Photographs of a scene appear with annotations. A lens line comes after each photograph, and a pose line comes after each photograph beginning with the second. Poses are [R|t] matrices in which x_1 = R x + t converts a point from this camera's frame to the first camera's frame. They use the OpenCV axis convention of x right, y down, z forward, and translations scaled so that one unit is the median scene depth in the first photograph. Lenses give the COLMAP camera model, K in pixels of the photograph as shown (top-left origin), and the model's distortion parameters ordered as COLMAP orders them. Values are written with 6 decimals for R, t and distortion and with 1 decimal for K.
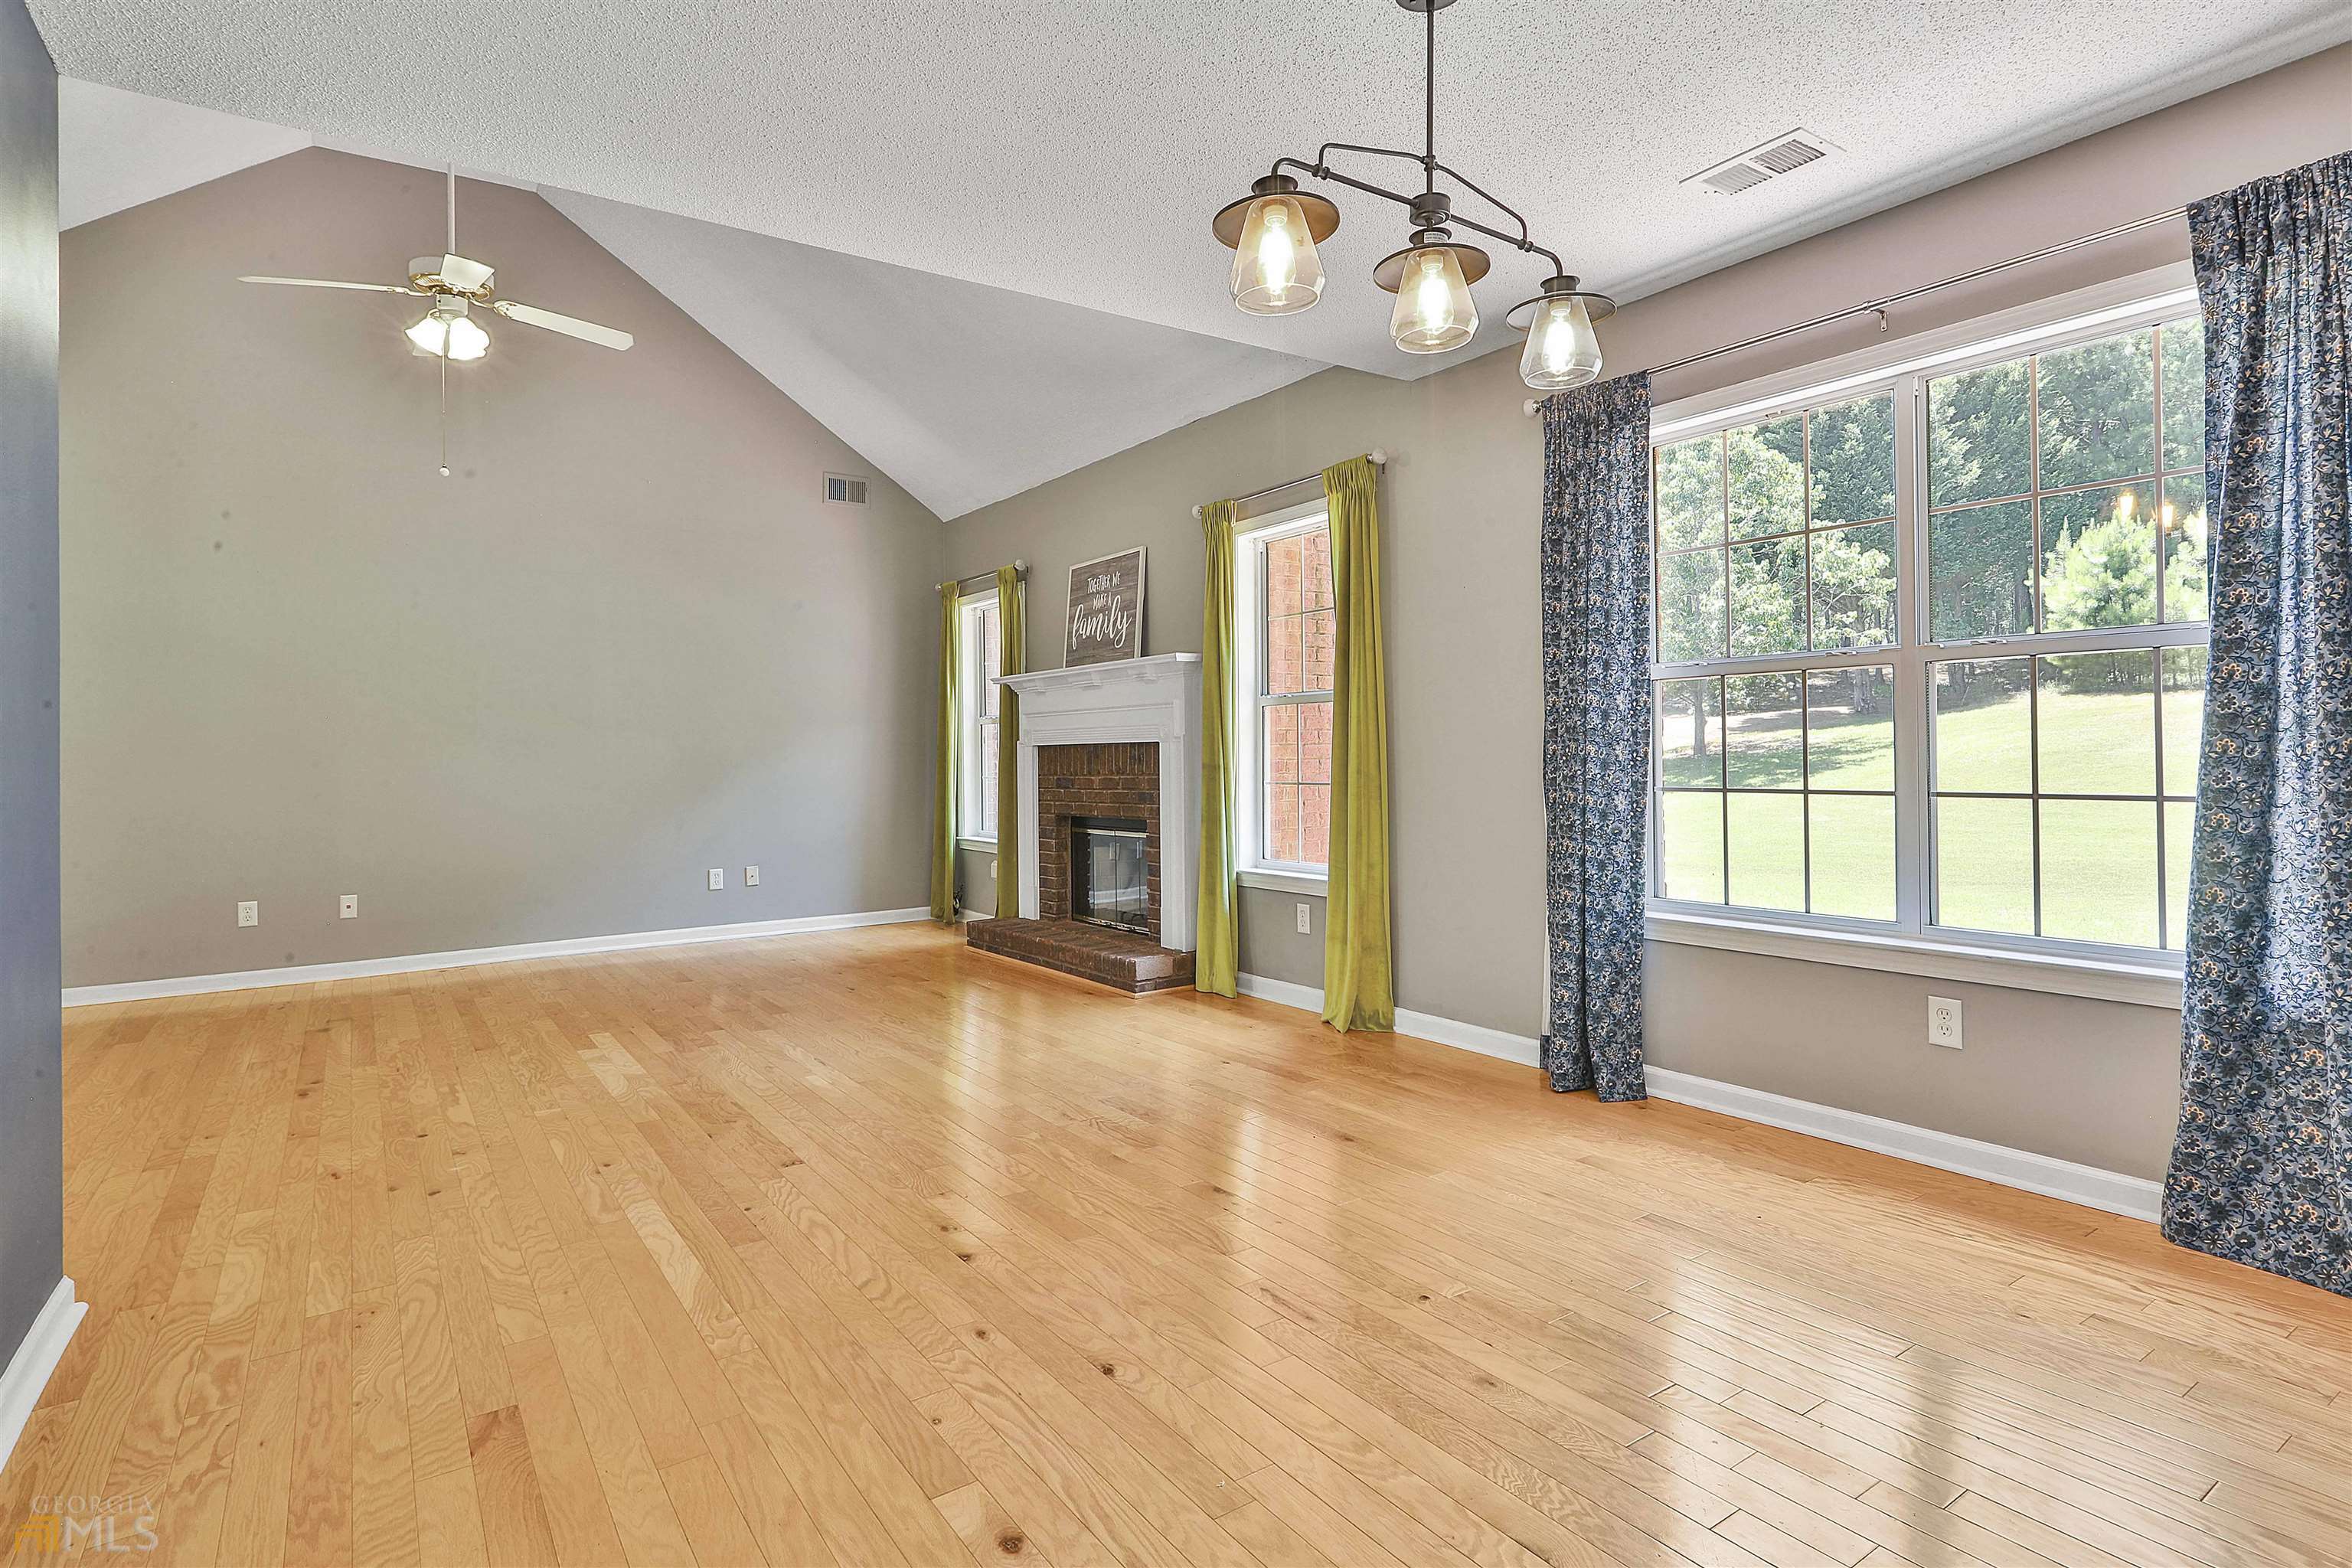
lens RADIAL K [[1212.0, 0, 1177.2], [0, 1212.0, 766.0], [0, 0, 1]] dist [-0.010304, 0.009660]
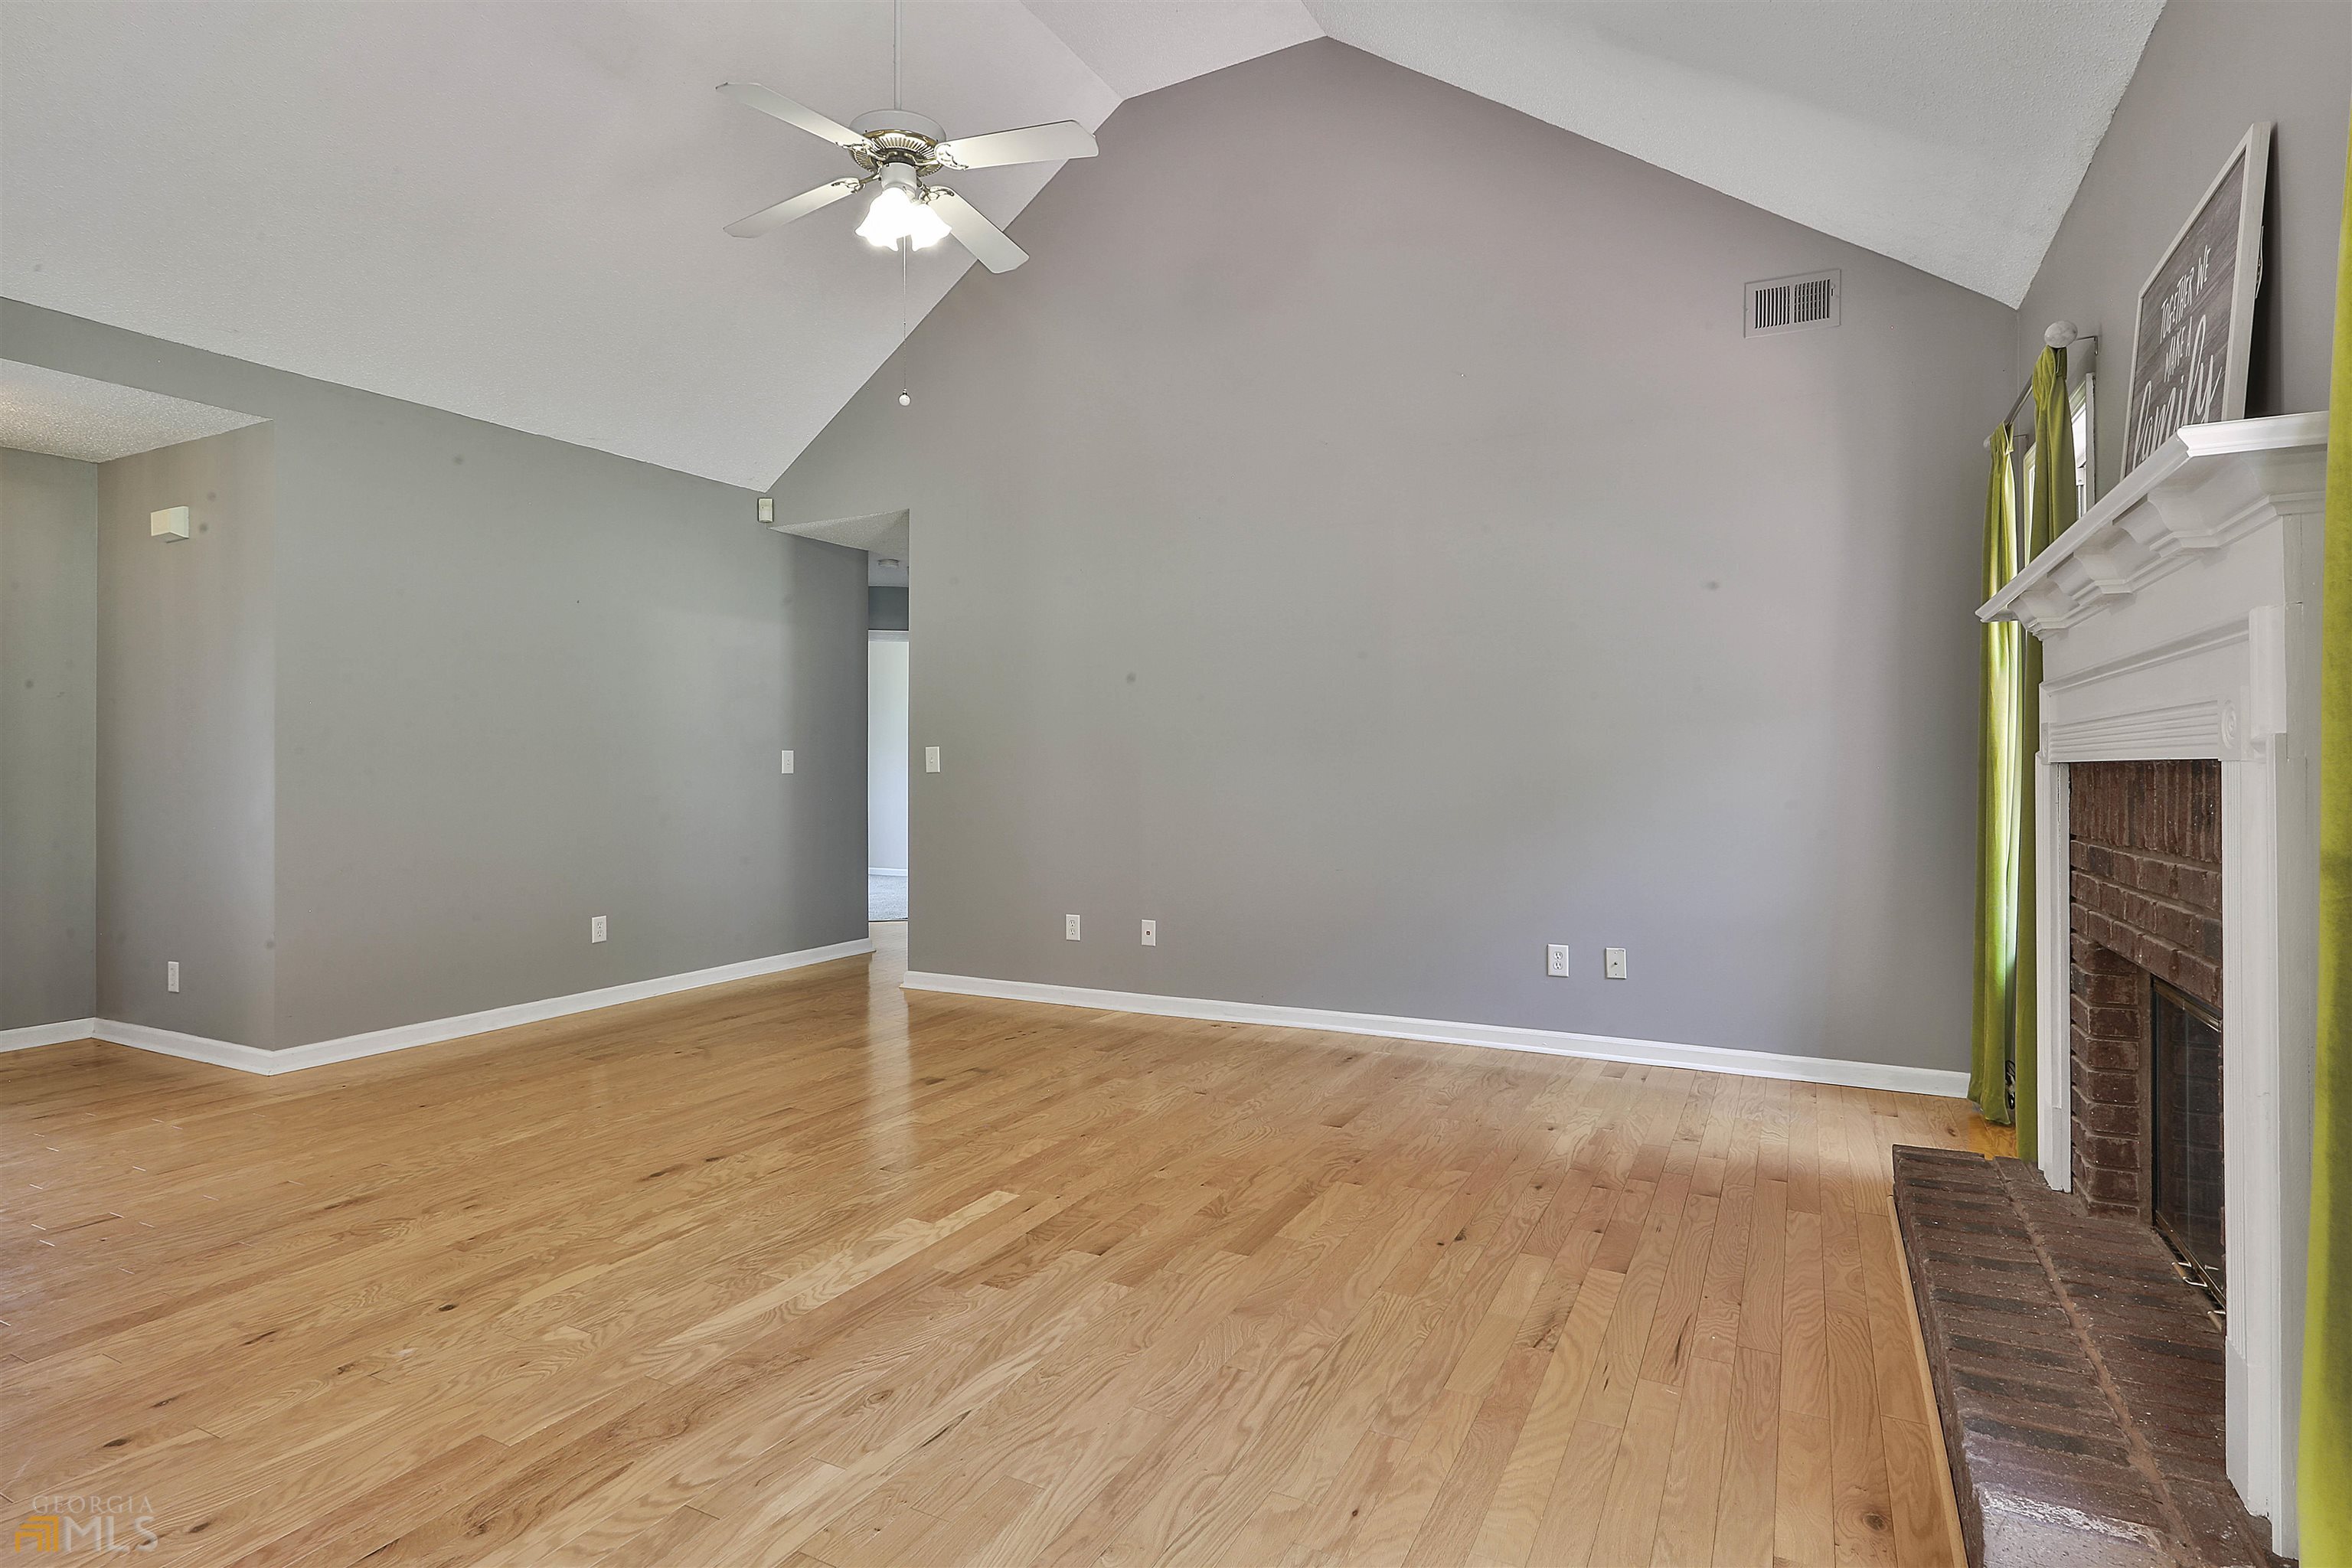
lens RADIAL K [[1212.0, 0, 1156.5], [0, 1212.0, 749.5], [0, 0, 1]] dist [-0.010304, 0.009660]
pose [[0.456169, 0.003511, -0.889886, 0.115010], [-0.016635, 0.999851, -0.004582, -0.015460], [0.889738, 0.016893, 0.456160, 0.598575]]
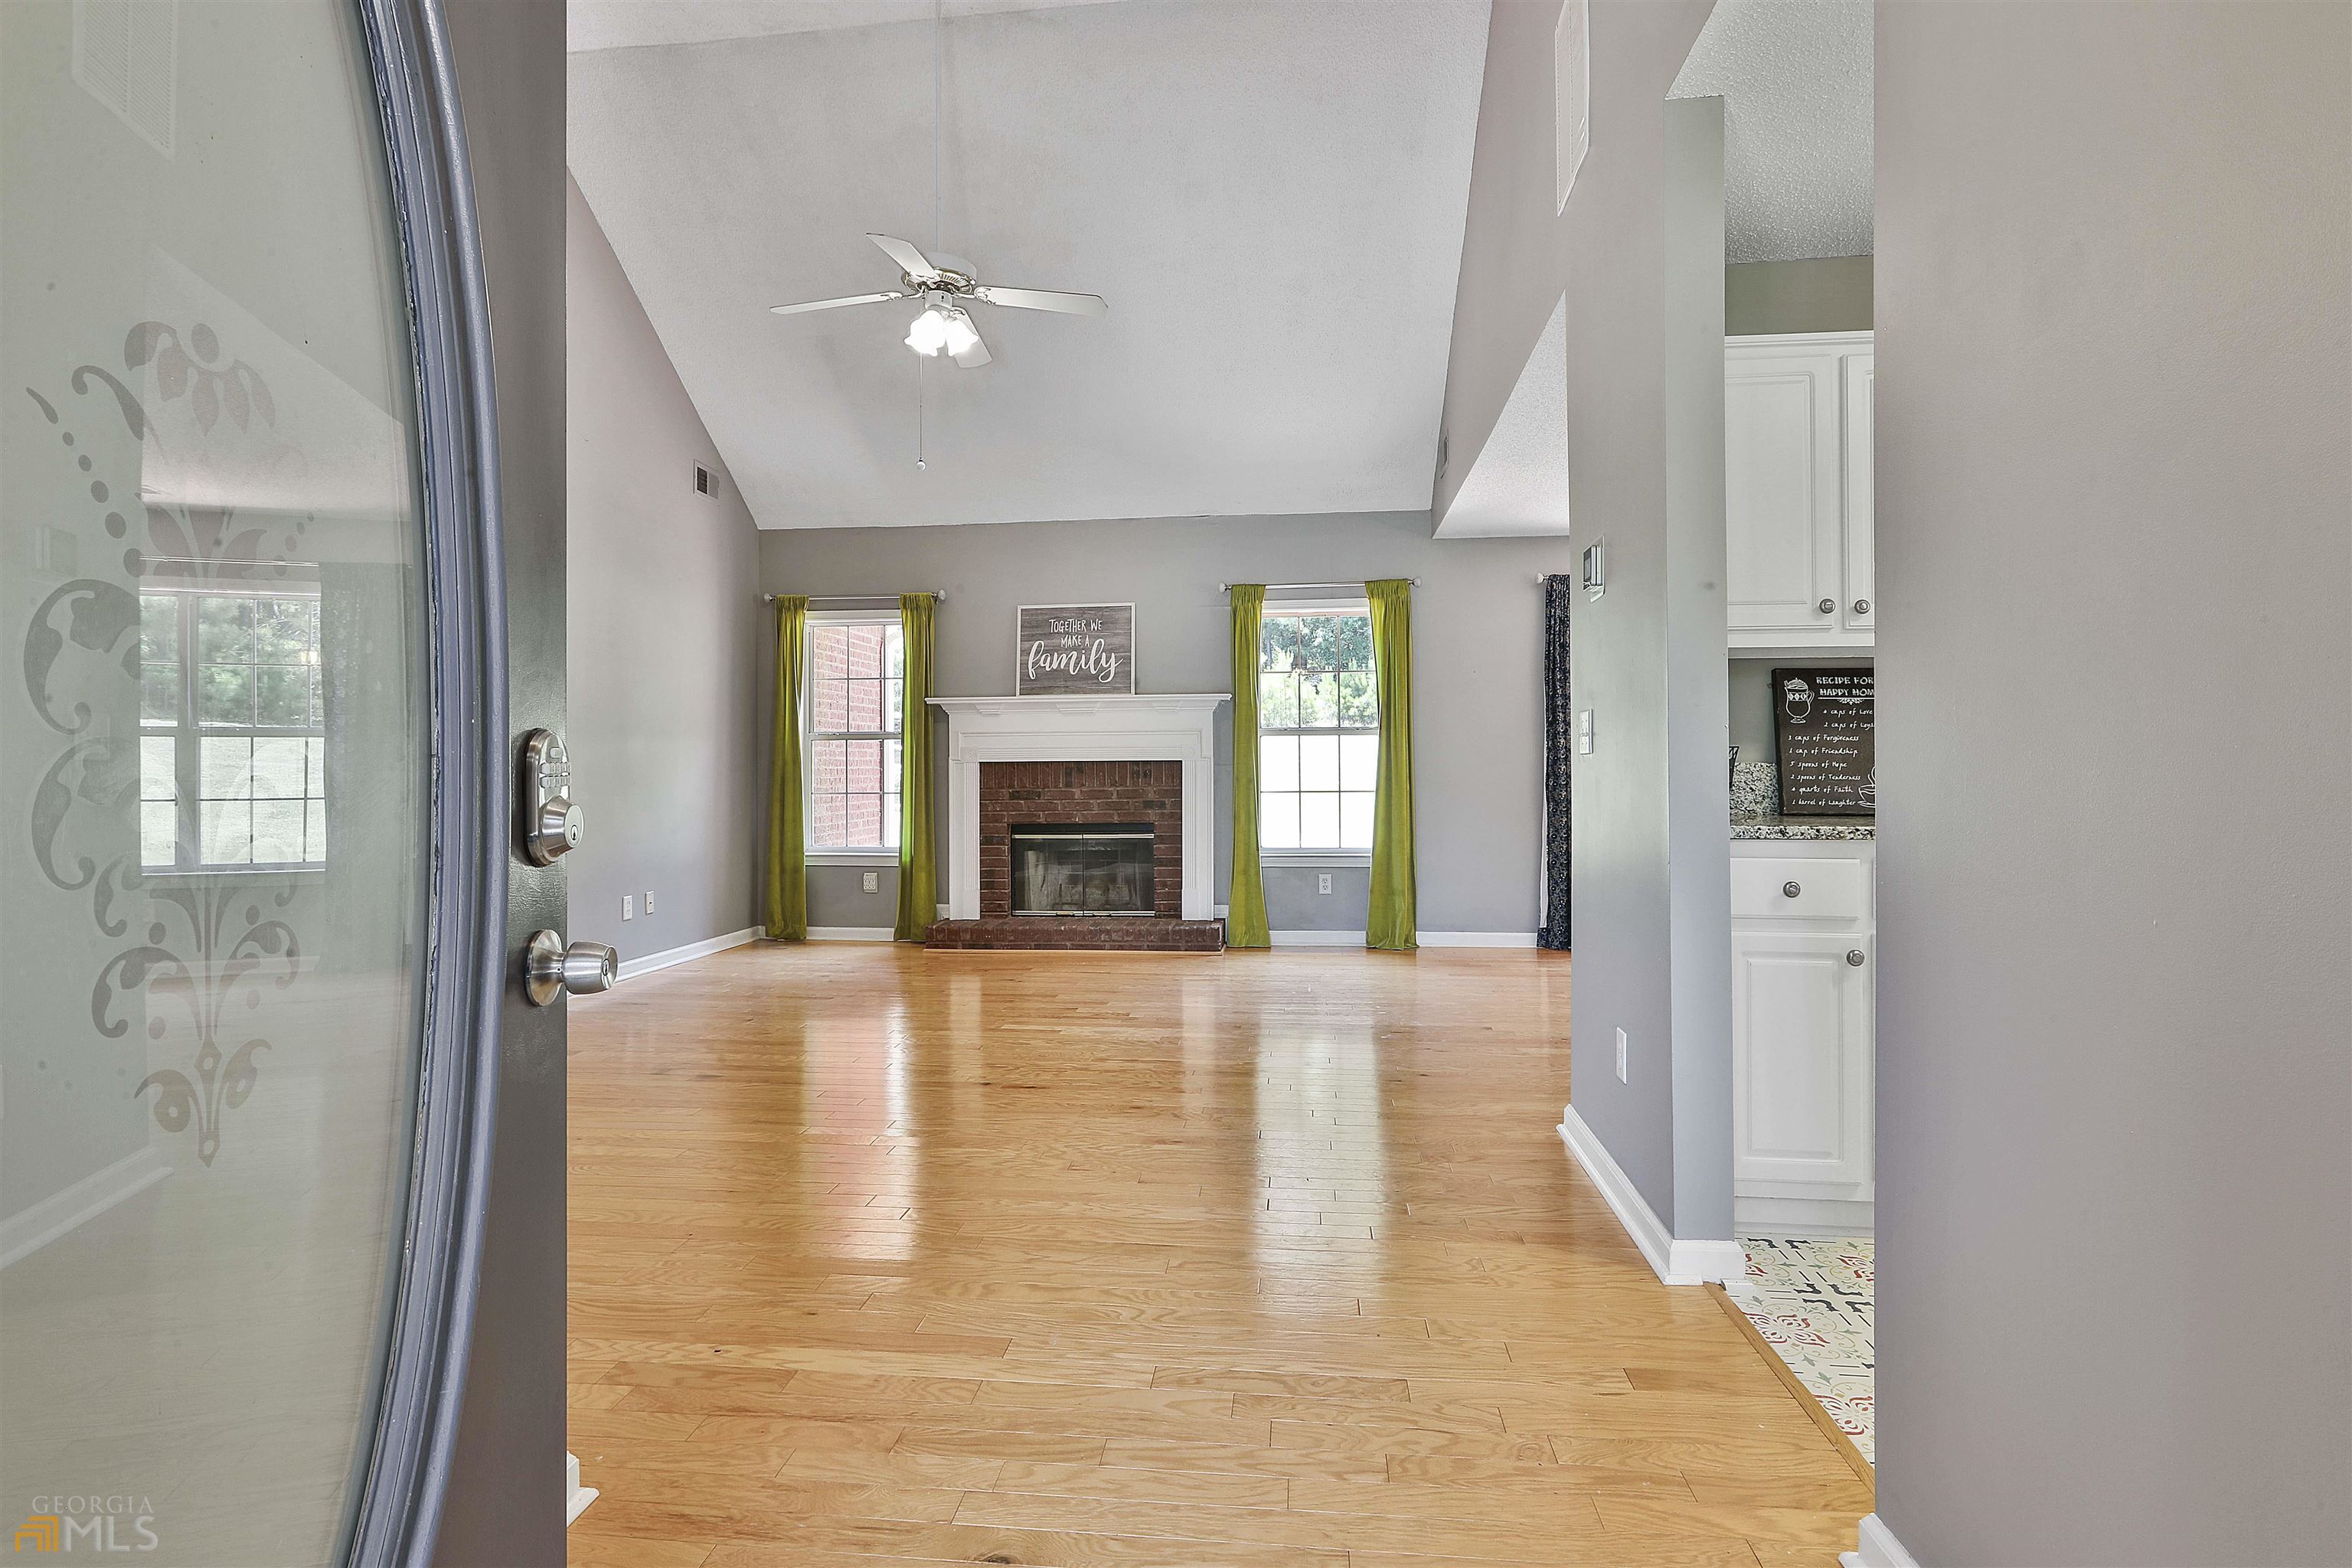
lens RADIAL K [[1212.0, 0, 1181.1], [0, 1212.0, 761.0], [0, 0, 1]] dist [-0.010304, 0.009660]
pose [[0.649852, 0.022092, 0.759739, -0.920967], [0.003758, 0.999472, -0.032278, 0.020801], [-0.760051, 0.023831, 0.649426, 0.155161]]
